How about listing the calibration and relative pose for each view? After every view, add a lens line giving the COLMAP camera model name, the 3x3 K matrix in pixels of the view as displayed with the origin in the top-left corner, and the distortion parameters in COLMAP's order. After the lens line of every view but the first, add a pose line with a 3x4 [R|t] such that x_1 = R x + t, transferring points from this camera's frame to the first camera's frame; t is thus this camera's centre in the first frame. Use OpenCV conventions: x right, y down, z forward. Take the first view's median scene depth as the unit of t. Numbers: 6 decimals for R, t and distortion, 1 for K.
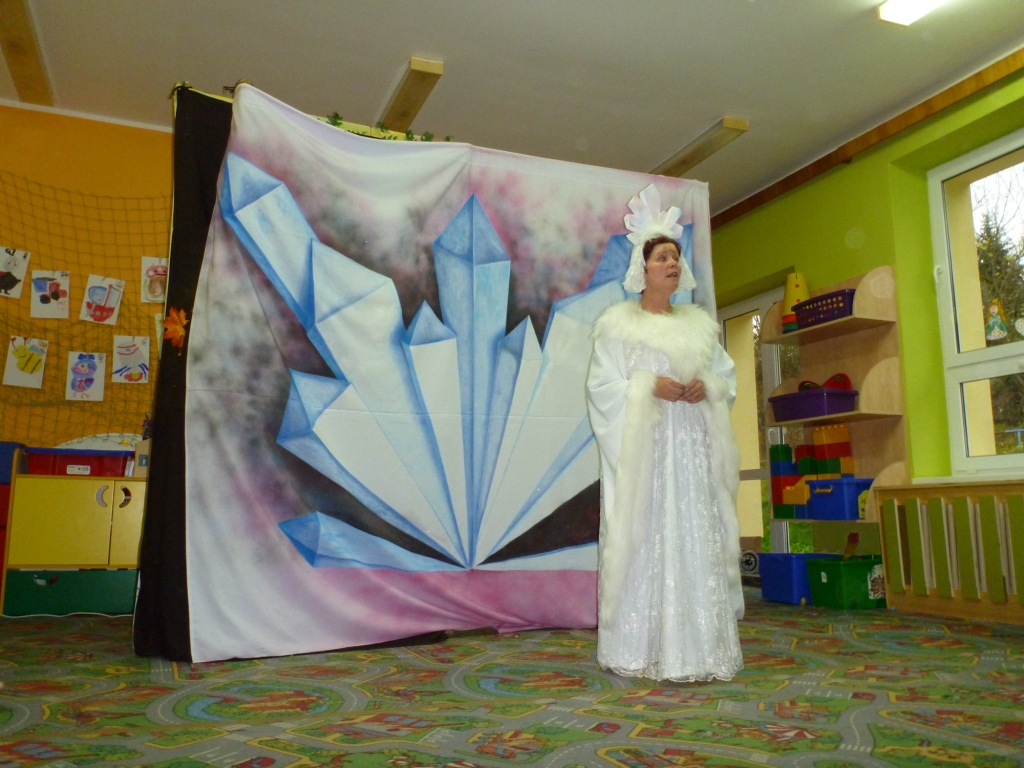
lens RADIAL K [[827.8, 0, 513.2], [0, 827.8, 376.1], [0, 0, 1]] dist [-0.033219, -0.007042]
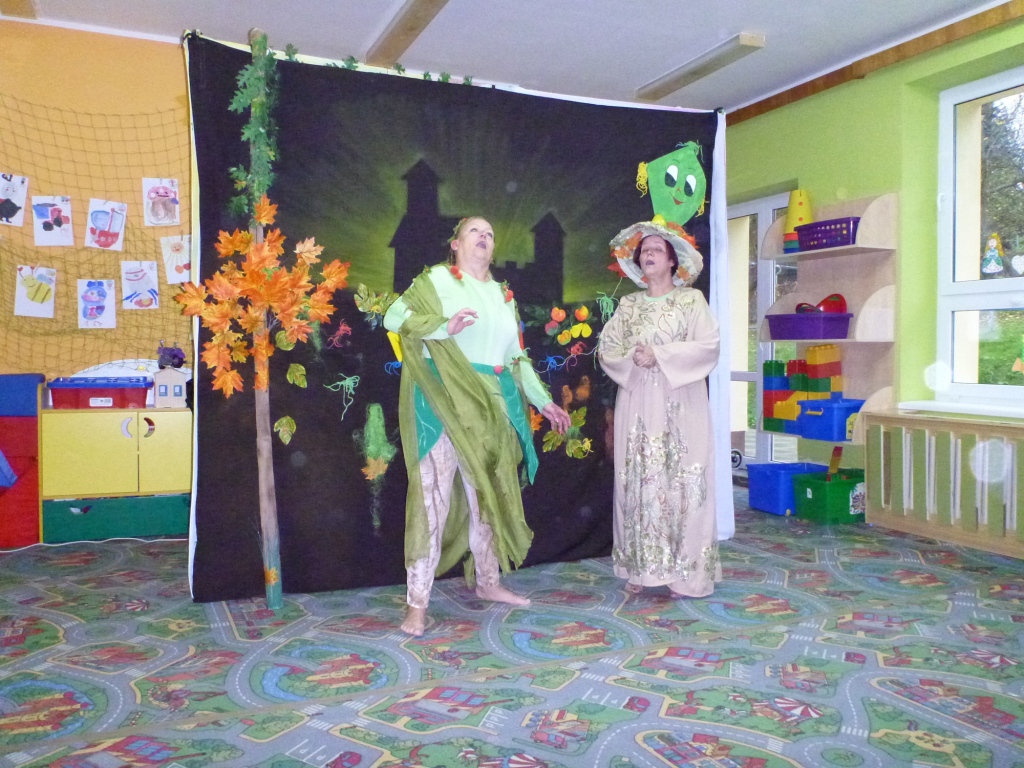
lens RADIAL K [[827.8, 0, 512.3], [0, 827.8, 373.1], [0, 0, 1]] dist [-0.033219, -0.007042]
pose [[0.999474, 0.001418, 0.032391, -0.061180], [-0.007561, 0.981691, 0.190330, -0.148982], [-0.031528, -0.190474, 0.981186, -0.020483]]
